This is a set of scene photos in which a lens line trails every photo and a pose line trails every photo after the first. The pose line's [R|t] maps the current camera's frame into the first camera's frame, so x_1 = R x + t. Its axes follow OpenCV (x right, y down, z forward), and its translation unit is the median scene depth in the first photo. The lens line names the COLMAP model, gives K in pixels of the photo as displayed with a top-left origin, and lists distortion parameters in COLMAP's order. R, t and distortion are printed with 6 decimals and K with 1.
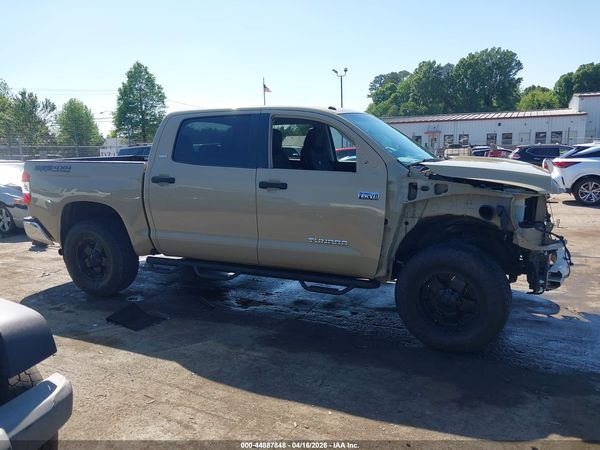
lens RADIAL K [[473.9, 0, 300.0], [0, 473.9, 225.0], [0, 0, 1]] dist [0.010872, -0.011249]
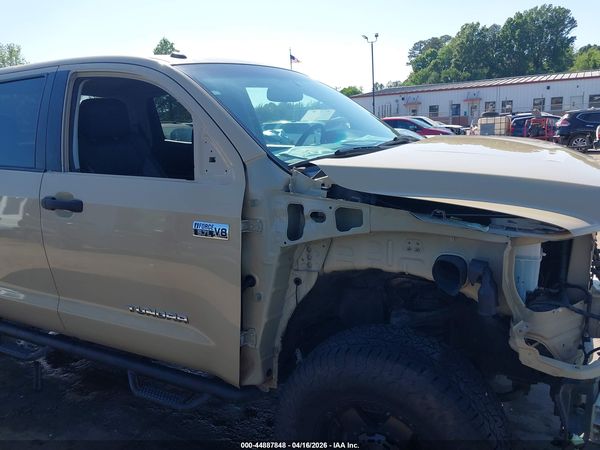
lens RADIAL K [[473.9, 0, 300.0], [0, 473.9, 225.0], [0, 0, 1]] dist [0.010872, -0.011249]
pose [[0.996069, -0.015732, -0.087170, 0.055802], [0.020339, 0.998429, 0.052210, -0.018235], [0.086212, -0.053778, 0.994824, 0.105074]]
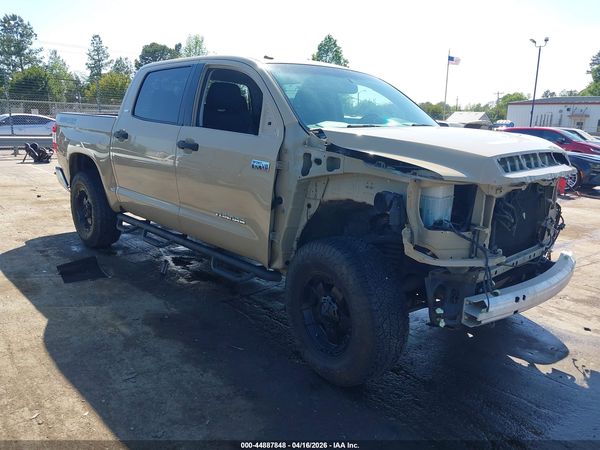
lens RADIAL K [[471.9, 0, 305.7], [0, 471.9, 227.8], [0, 0, 1]] dist [0.002188, -0.001540]
pose [[0.925272, 0.129995, -0.356333, 0.102596], [-0.109925, 0.991022, 0.076101, -0.005439], [0.363026, -0.031244, 0.931255, 0.056918]]
